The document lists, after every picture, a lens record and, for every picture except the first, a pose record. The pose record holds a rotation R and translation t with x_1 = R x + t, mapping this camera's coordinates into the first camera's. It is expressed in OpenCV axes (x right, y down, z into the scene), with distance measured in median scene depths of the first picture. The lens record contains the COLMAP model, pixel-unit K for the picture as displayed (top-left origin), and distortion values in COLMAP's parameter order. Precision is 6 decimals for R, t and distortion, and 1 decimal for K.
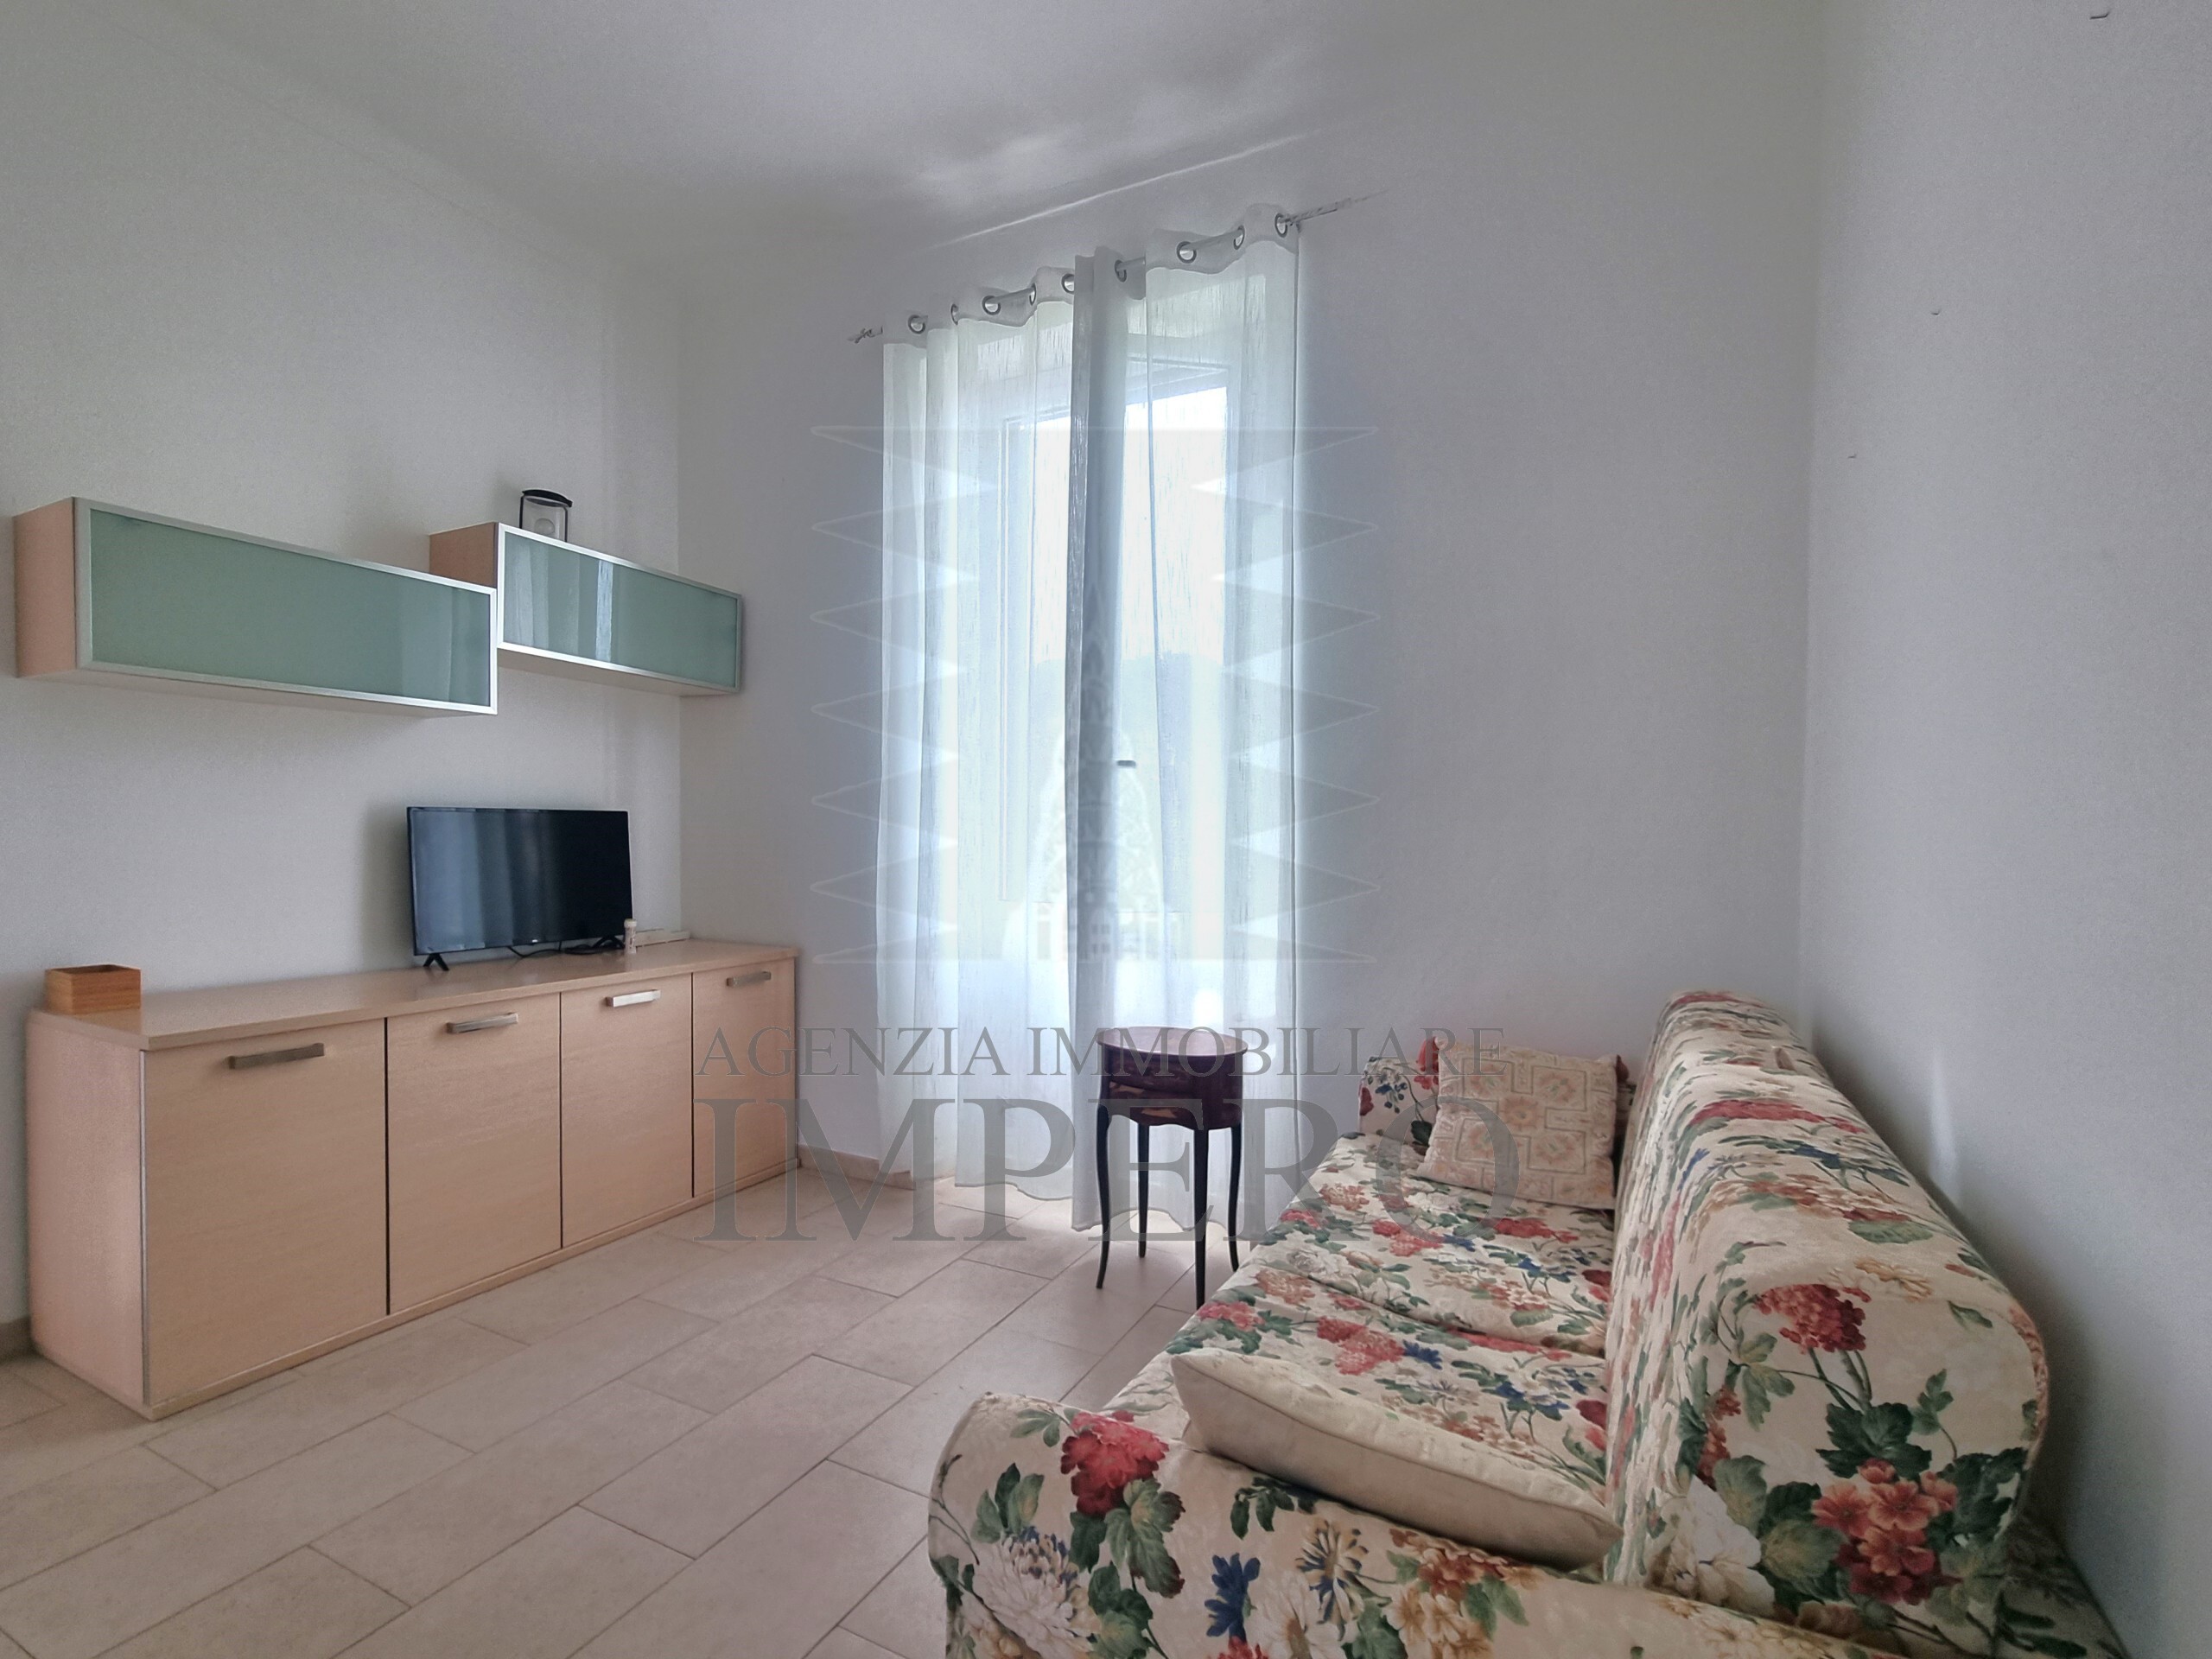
lens RADIAL K [[1030.9, 0, 1103.9], [0, 1030.9, 860.1], [0, 0, 1]] dist [-0.001618, 0.000444]
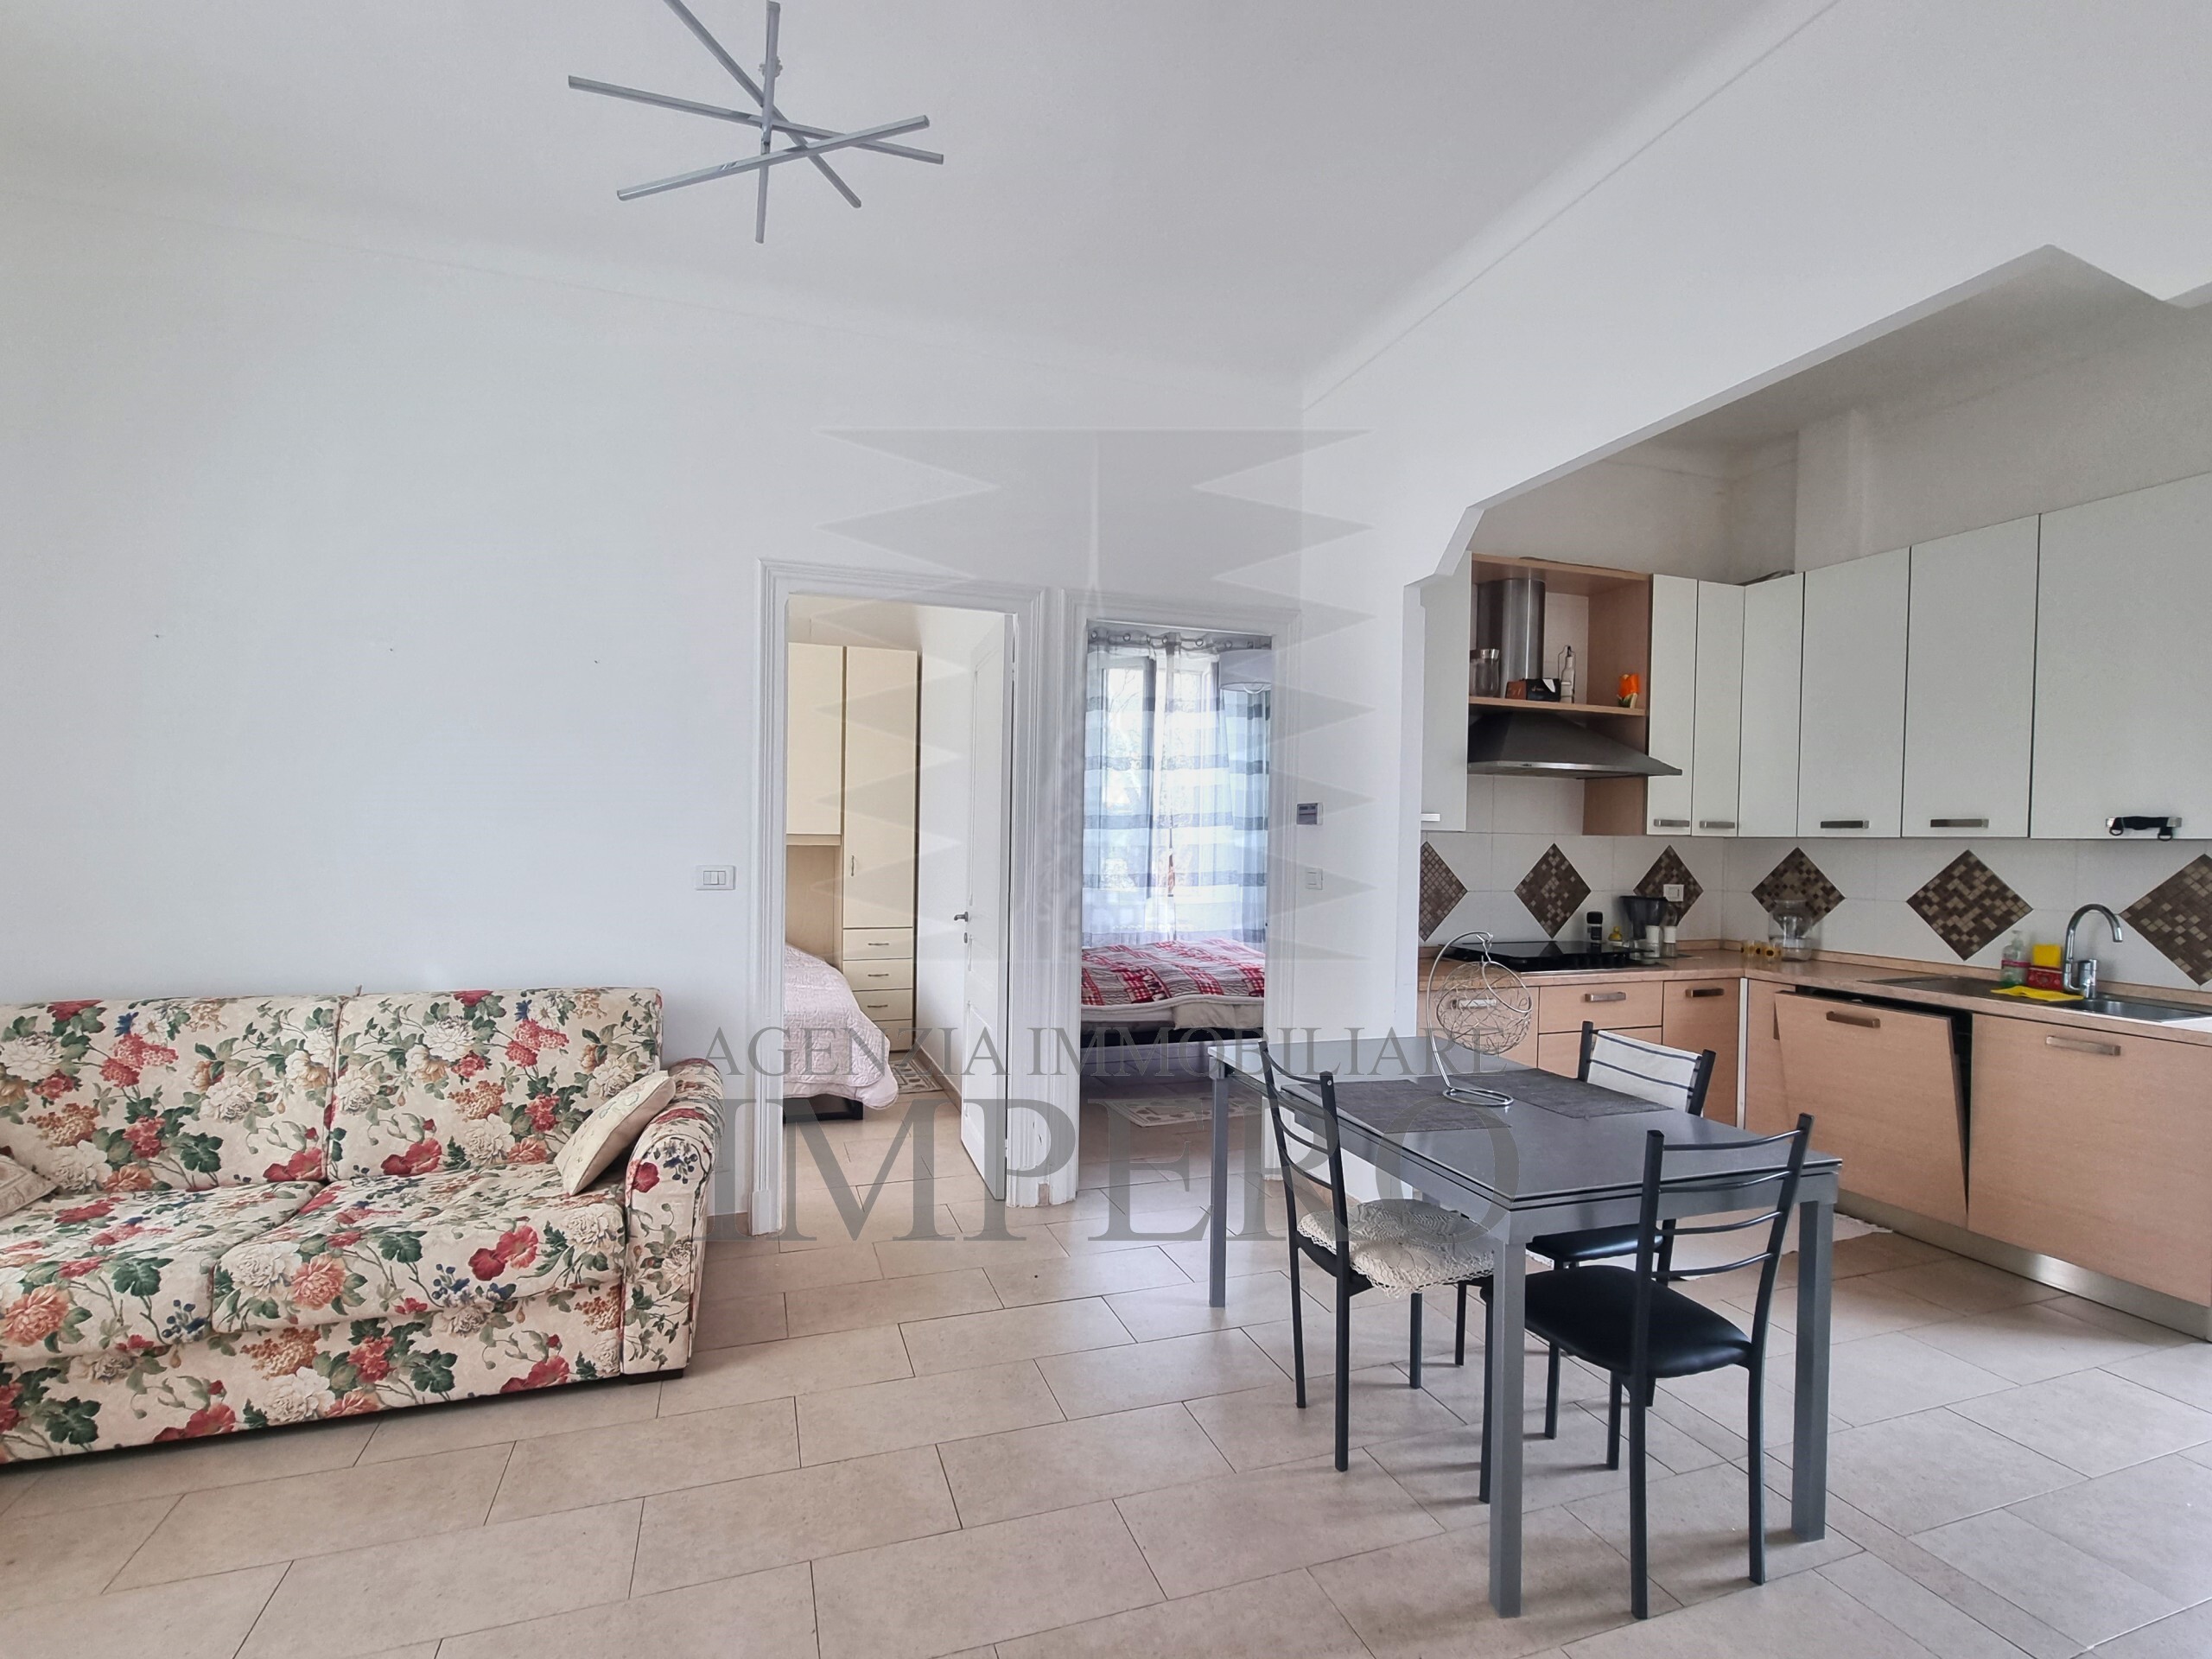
lens RADIAL K [[1025.0, 0, 1098.5], [0, 1025.0, 861.1], [0, 0, 1]] dist [-0.005339, 0.001788]
pose [[-0.718346, -0.038159, 0.694639, -1.334571], [-0.003700, 0.998690, 0.051035, -0.125809], [-0.695677, 0.034091, -0.717546, 1.079870]]
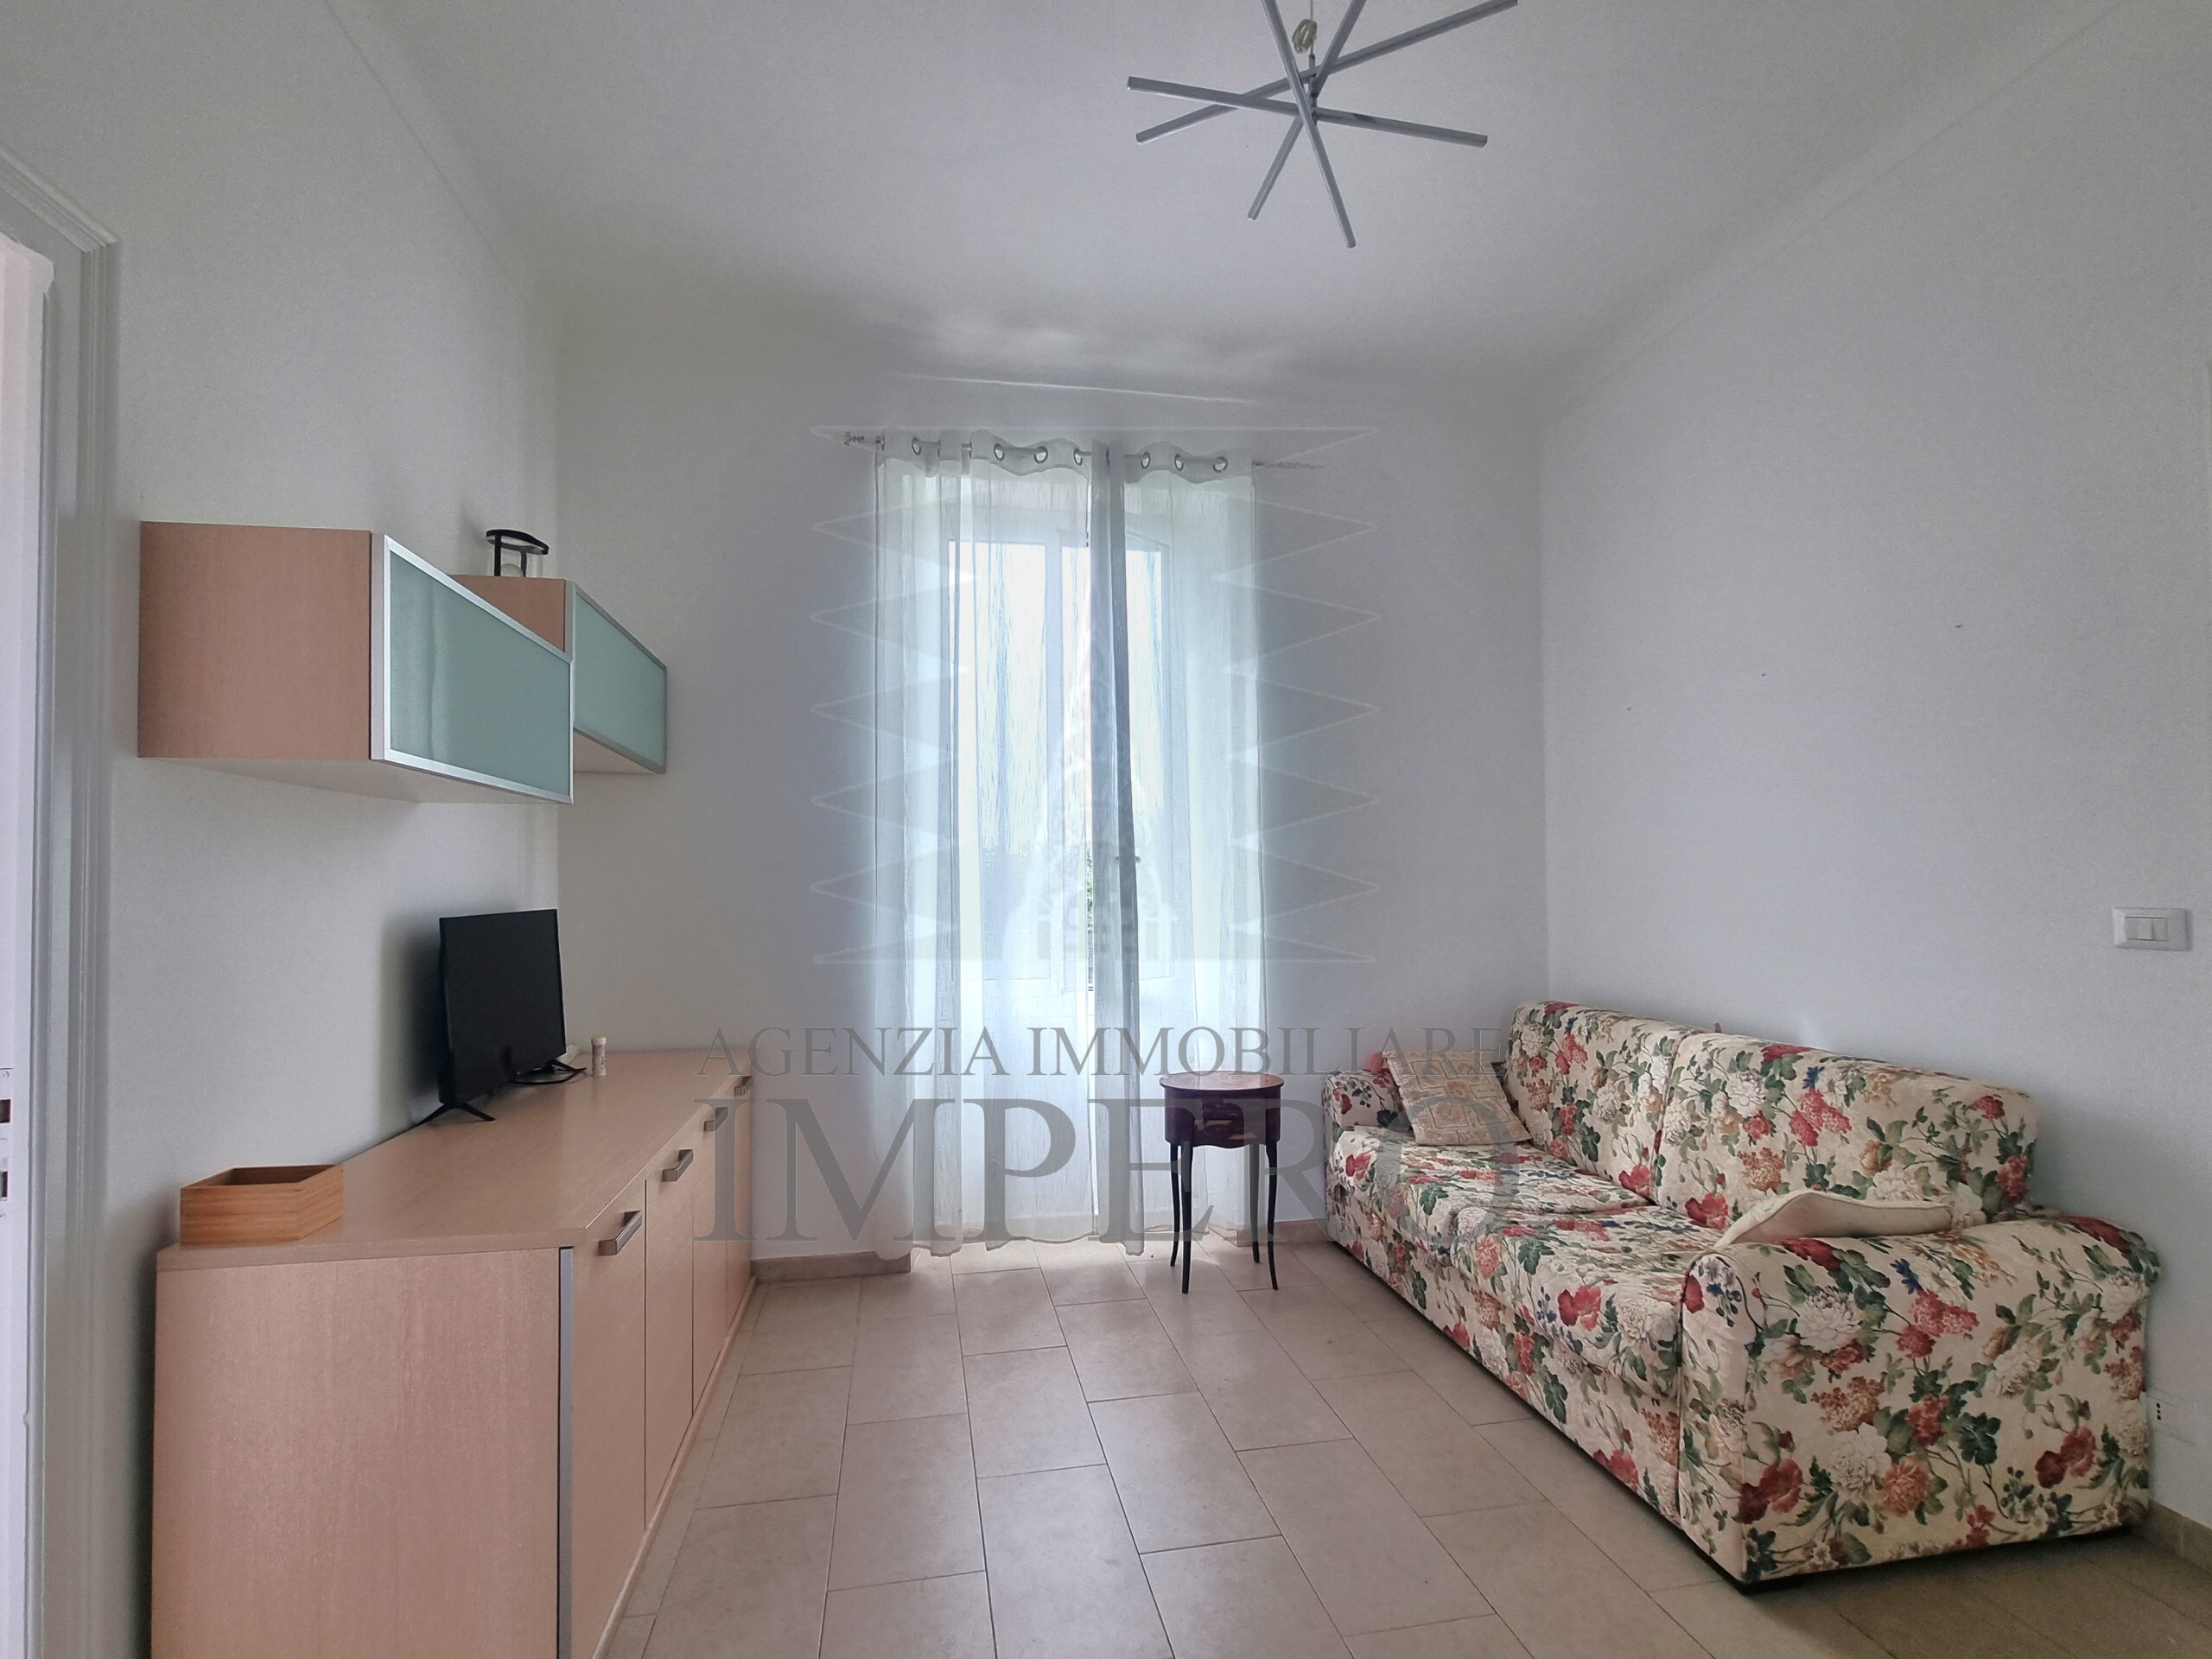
lens RADIAL K [[1025.0, 0, 1098.5], [0, 1025.0, 861.1], [0, 0, 1]] dist [-0.005339, 0.001788]
pose [[0.795481, -0.005875, 0.605950, -1.131017], [0.034927, 0.998735, -0.036168, -0.074443], [-0.604971, 0.049935, 0.794680, 0.106042]]
